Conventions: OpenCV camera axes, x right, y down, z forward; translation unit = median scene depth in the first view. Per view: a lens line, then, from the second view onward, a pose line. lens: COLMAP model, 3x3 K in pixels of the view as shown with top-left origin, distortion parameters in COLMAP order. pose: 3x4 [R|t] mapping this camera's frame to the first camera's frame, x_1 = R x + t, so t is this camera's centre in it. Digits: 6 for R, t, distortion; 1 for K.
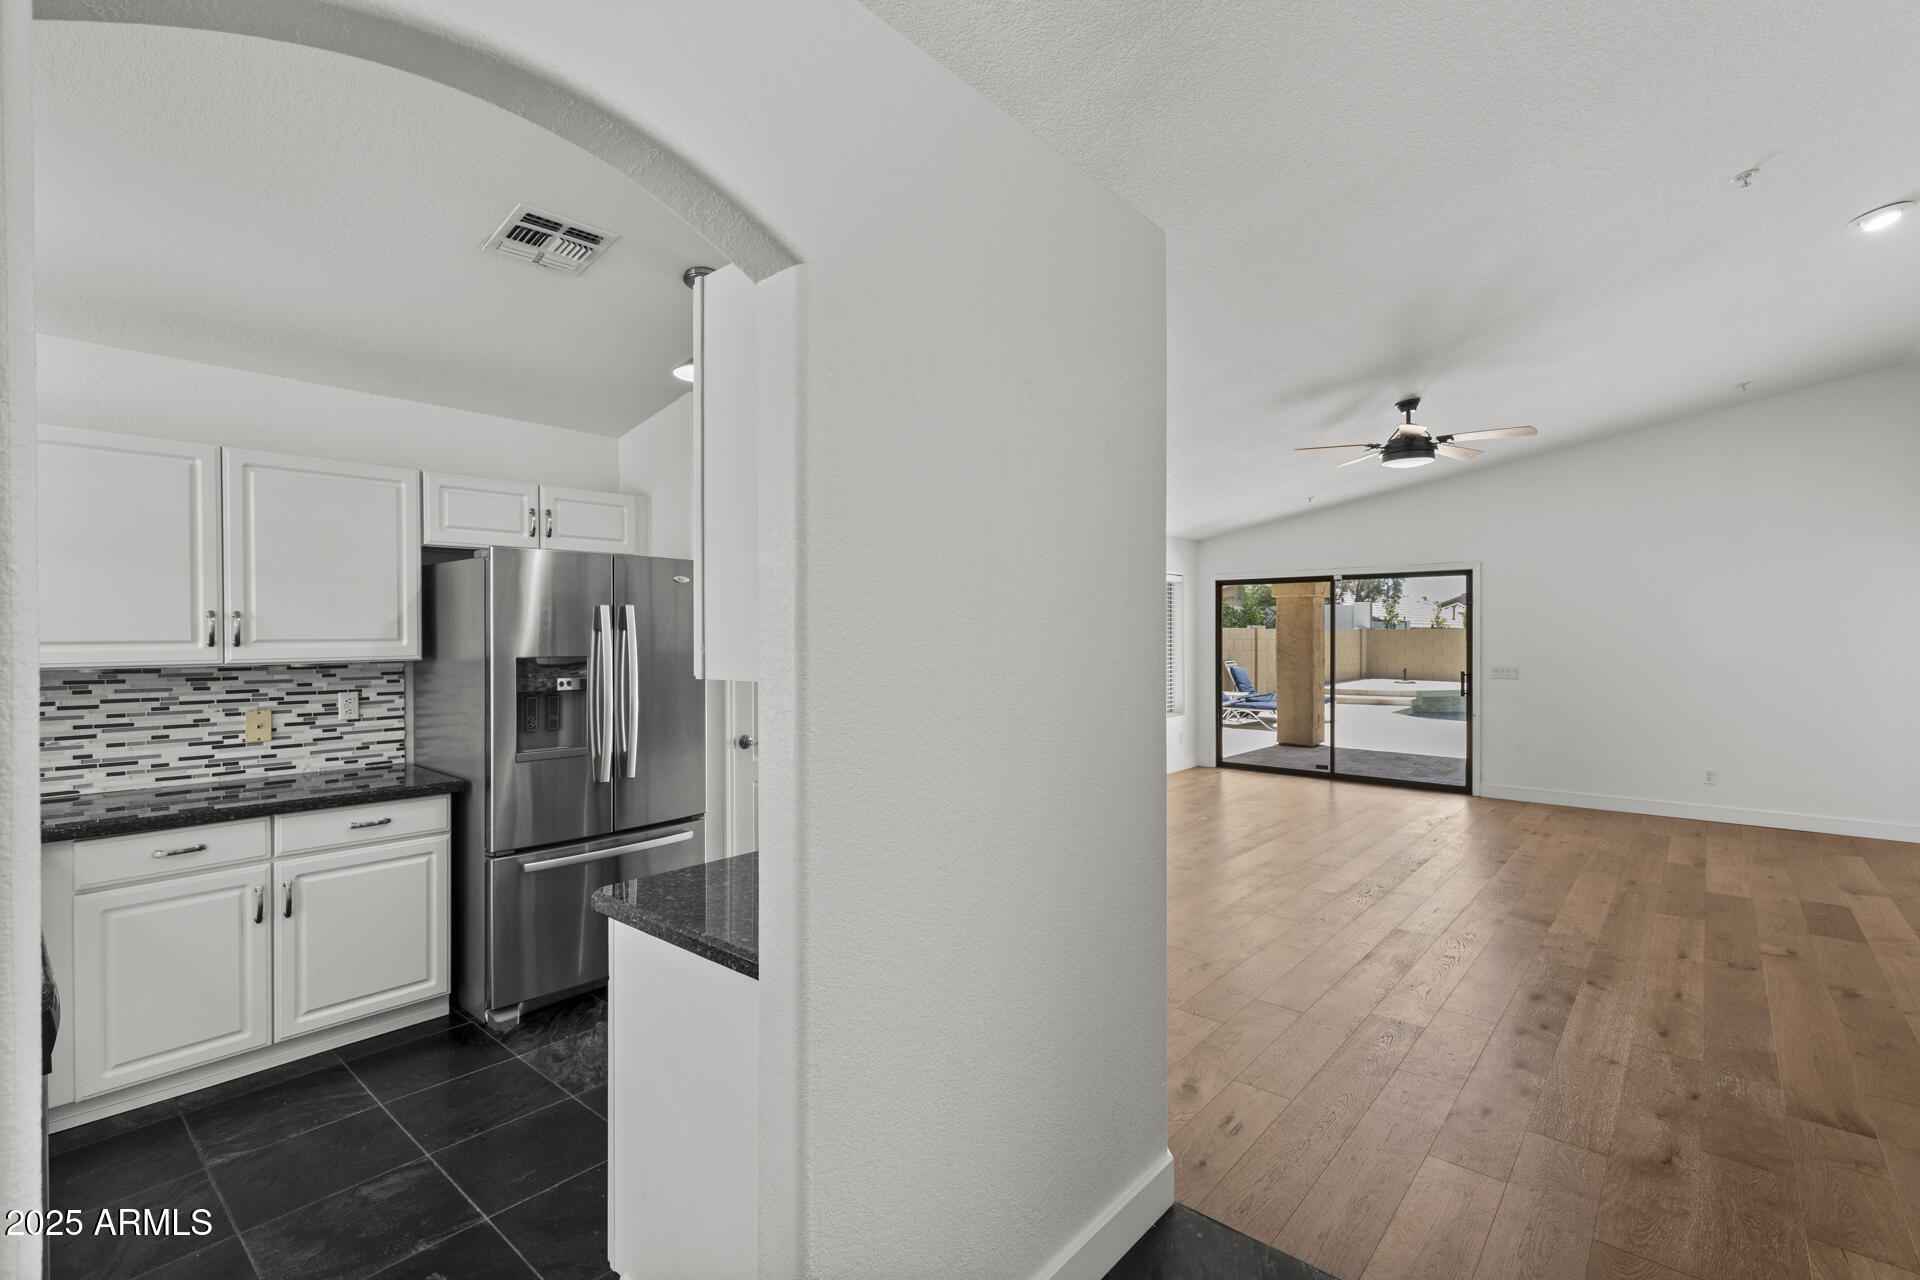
lens RADIAL K [[872.8, 0, 963.6], [0, 872.8, 644.1], [0, 0, 1]] dist [0.010574, -0.000403]
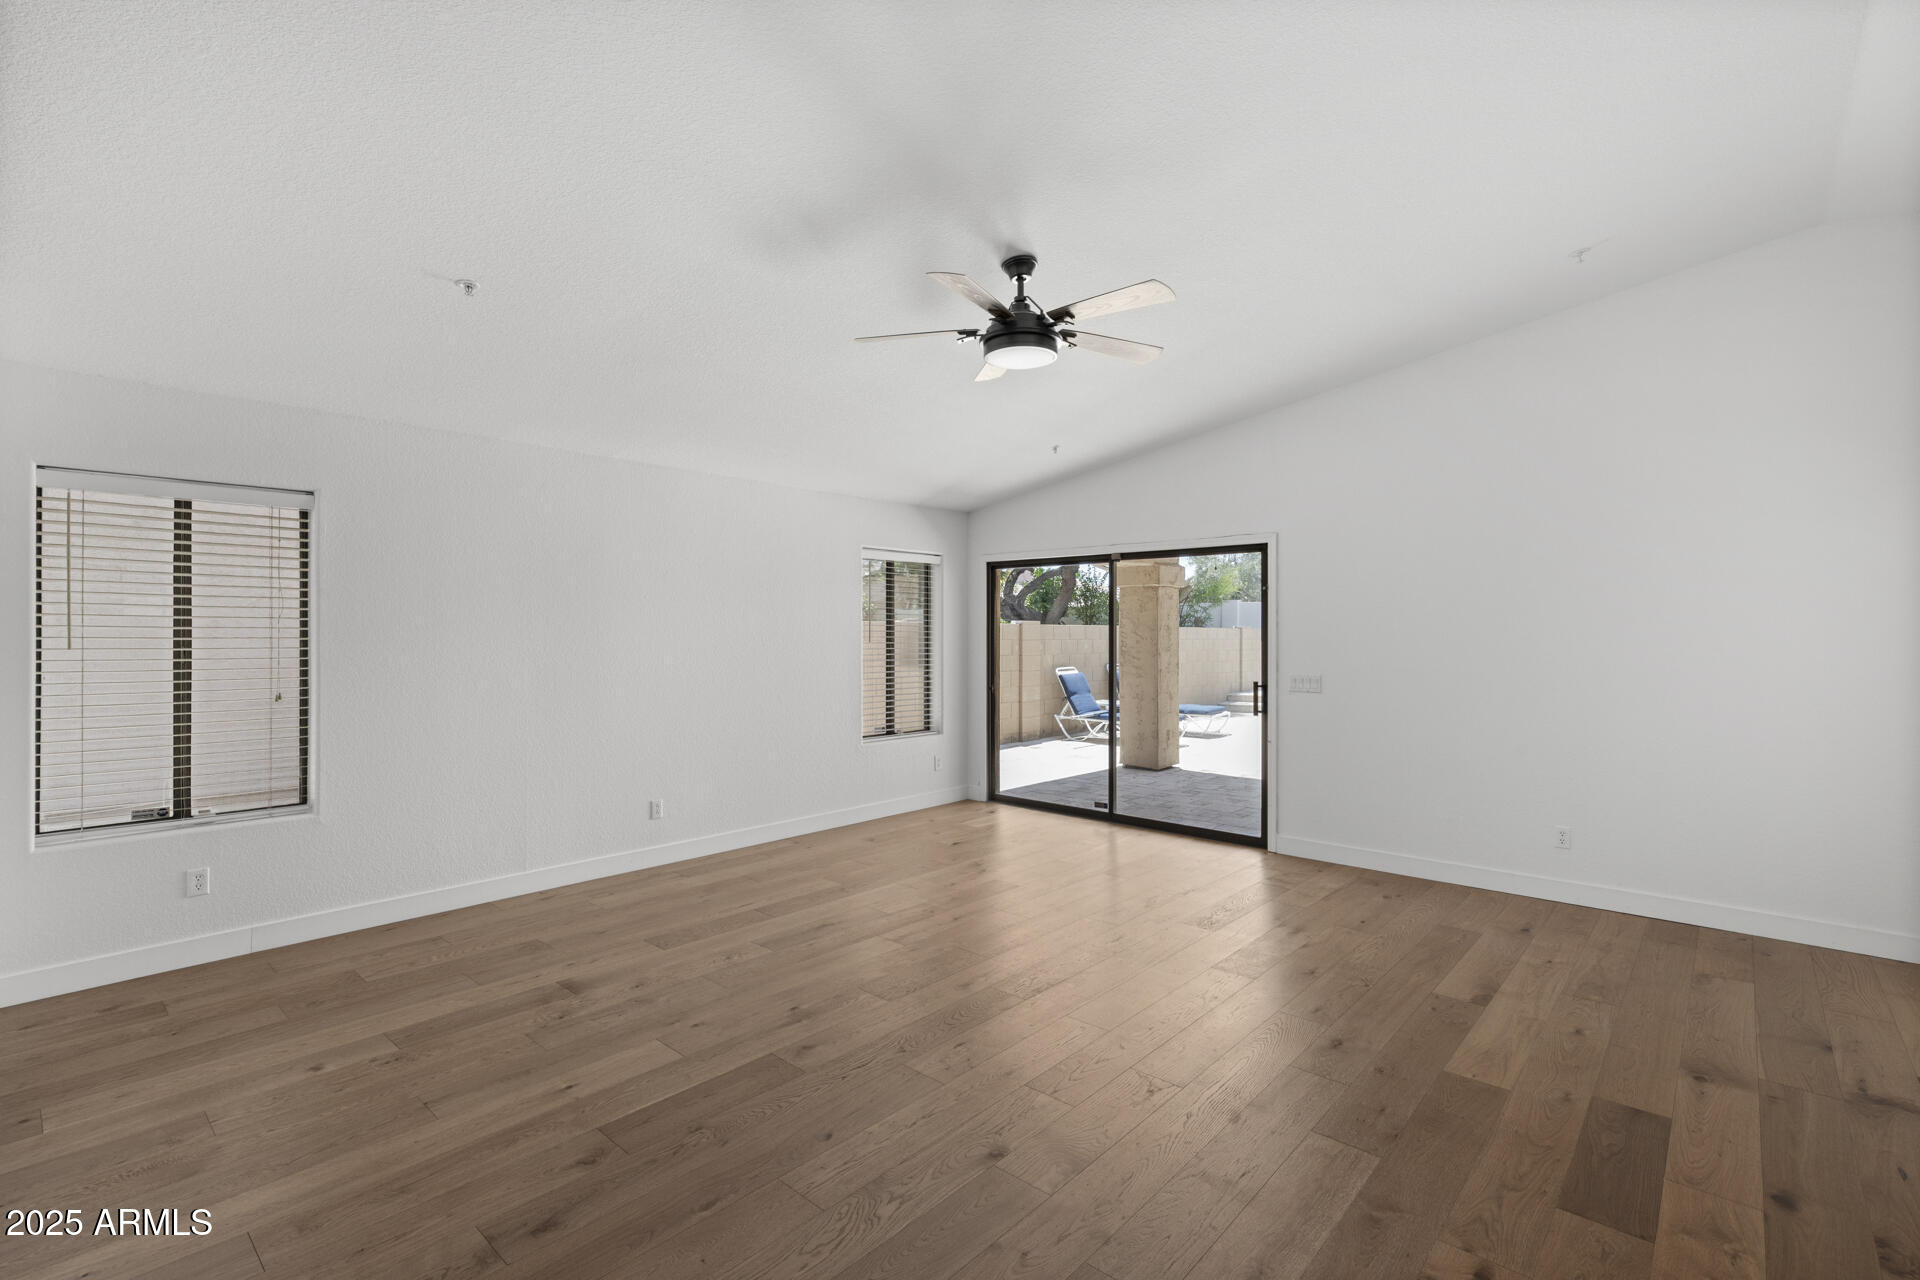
lens RADIAL K [[875.4, 0, 965.4], [0, 875.4, 635.6], [0, 0, 1]] dist [0.016042, -0.000320]
pose [[0.999832, 0.005098, -0.017587, 0.335348], [-0.005259, 0.999944, -0.009147, 0.000345], [0.017540, 0.009238, 0.999803, 0.254584]]
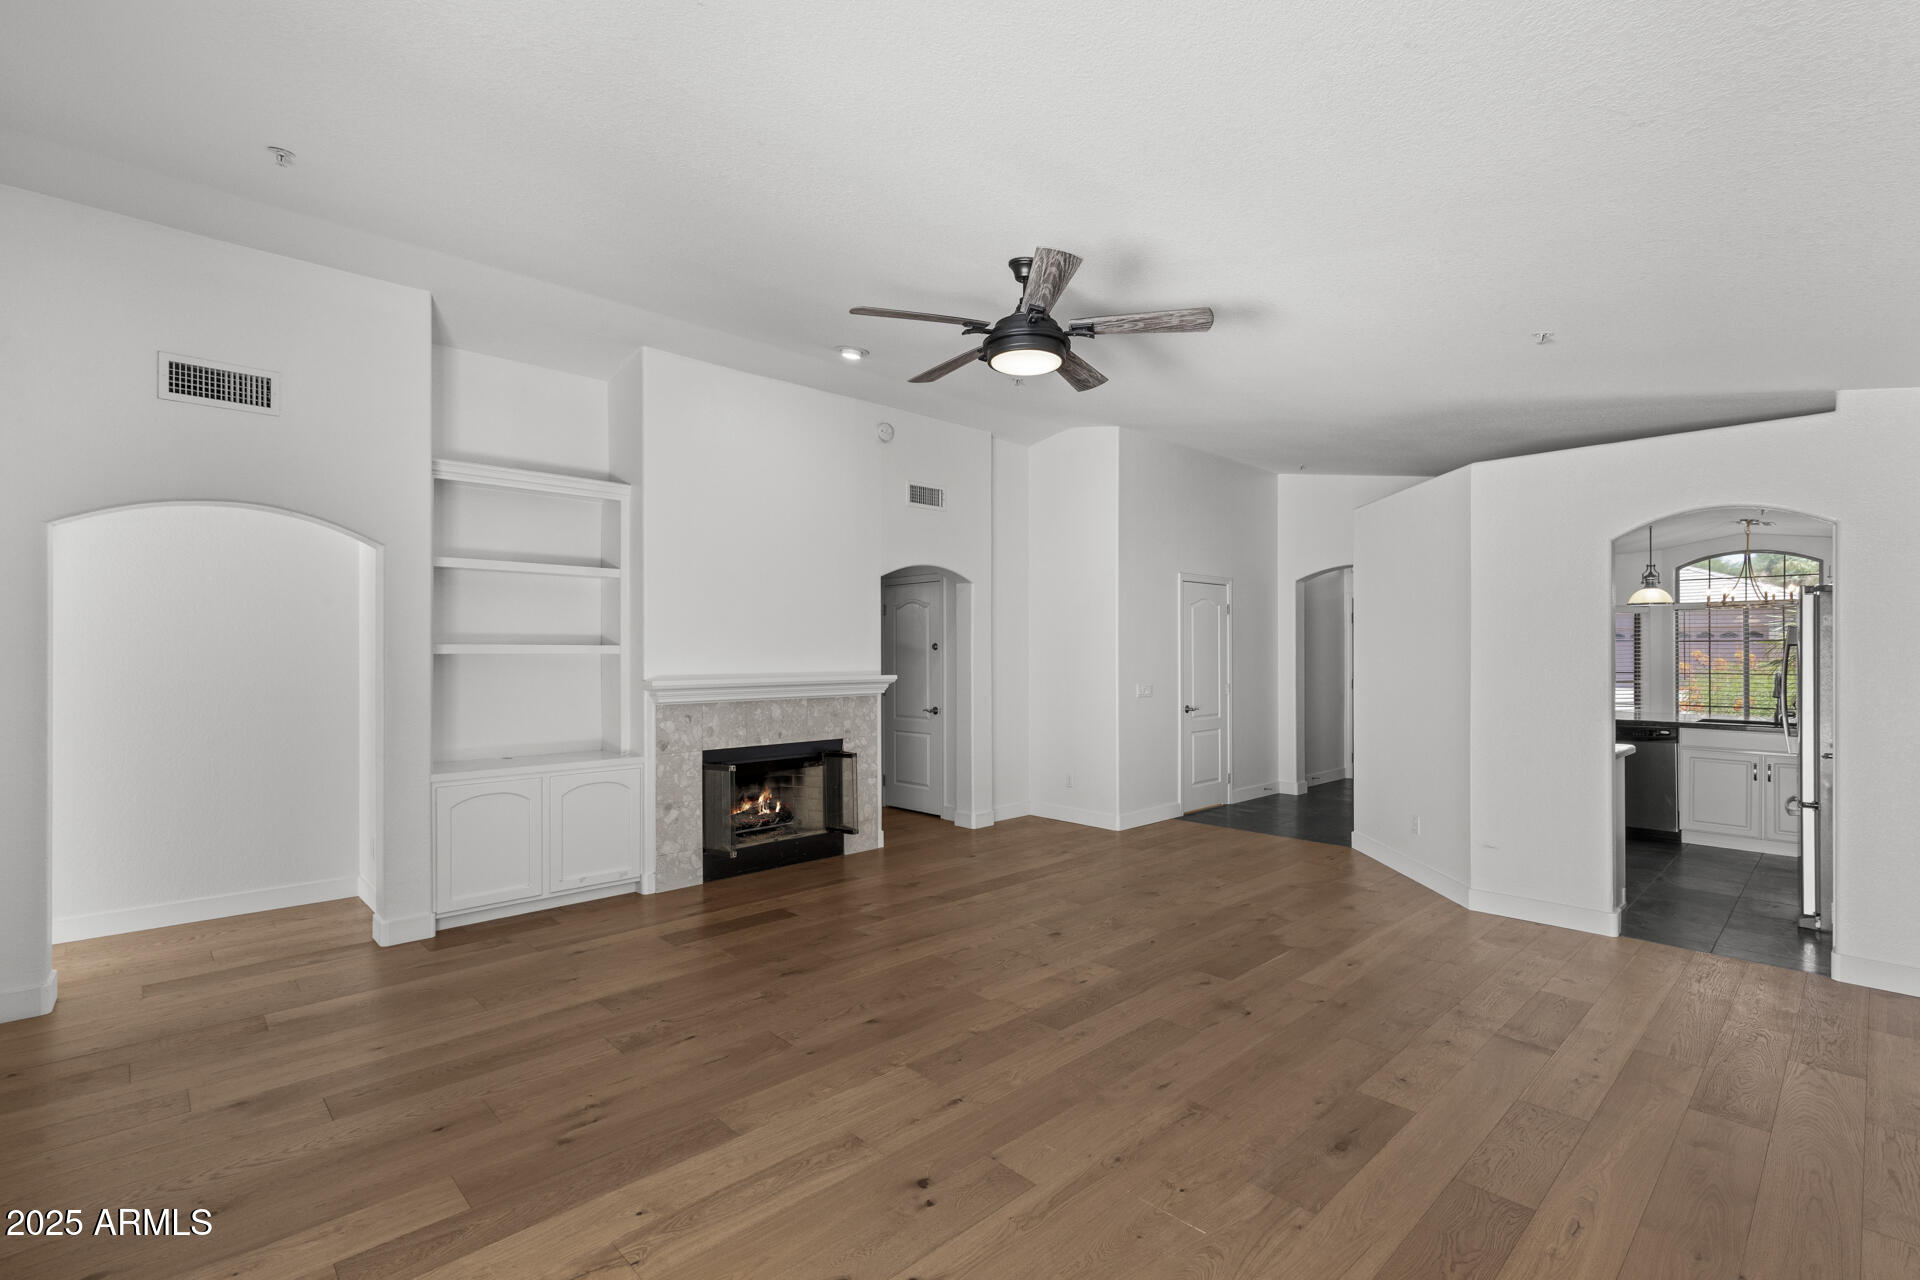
lens RADIAL K [[880.1, 0, 965.3], [0, 880.1, 650.2], [0, 0, 1]] dist [0.020851, 0.000329]
pose [[-0.995566, 0.001647, 0.094048, 0.346390], [0.002718, 0.999933, 0.011257, -0.011873], [-0.094023, 0.011463, -0.995504, 1.128466]]
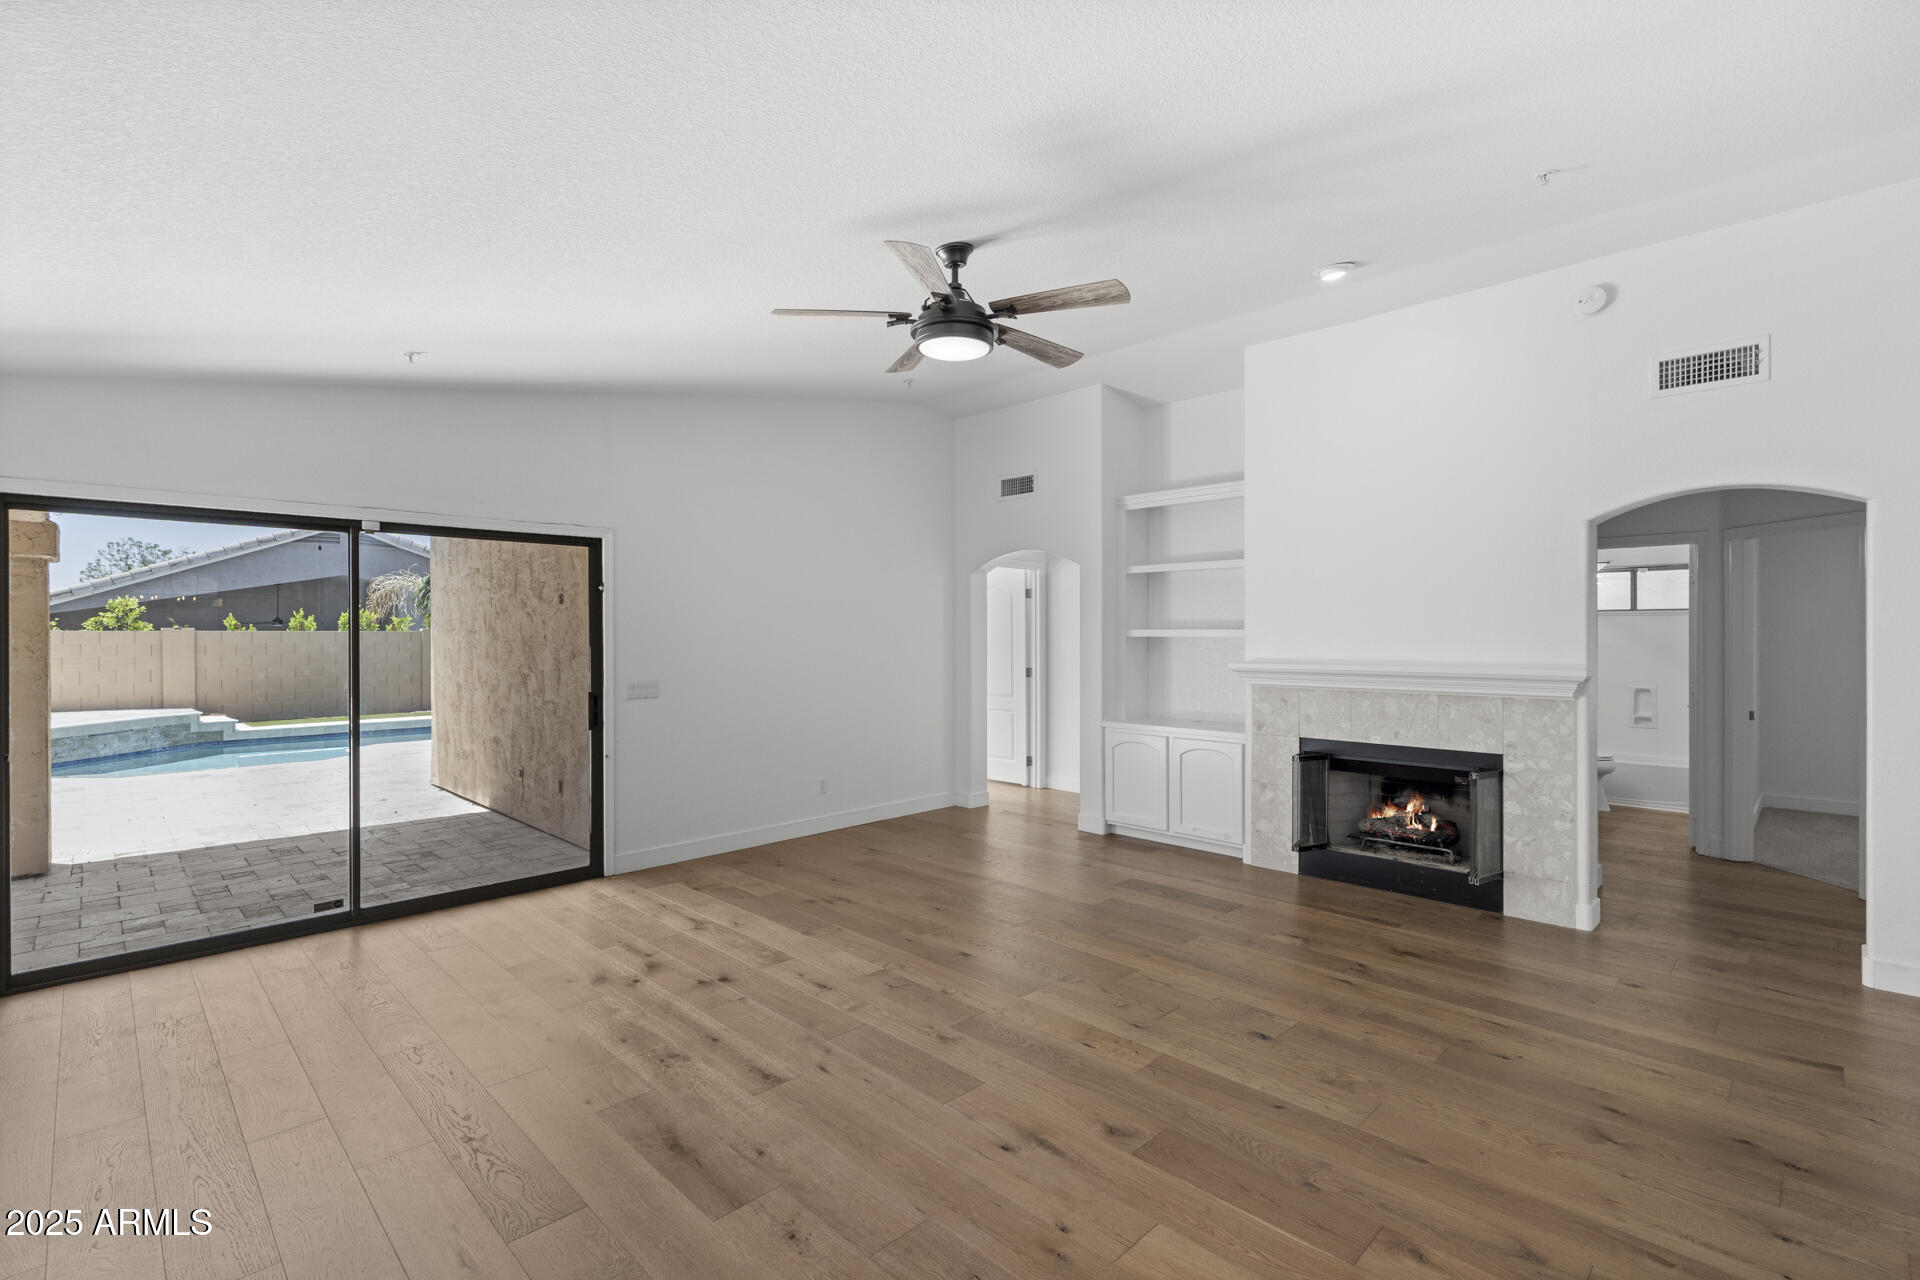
lens RADIAL K [[875.4, 0, 965.4], [0, 875.4, 635.6], [0, 0, 1]] dist [0.016042, -0.000320]
pose [[0.073076, -0.001662, 0.997325, -0.066391], [0.015280, 0.999883, 0.000546, -0.007290], [-0.997209, 0.015199, 0.073093, 0.663869]]
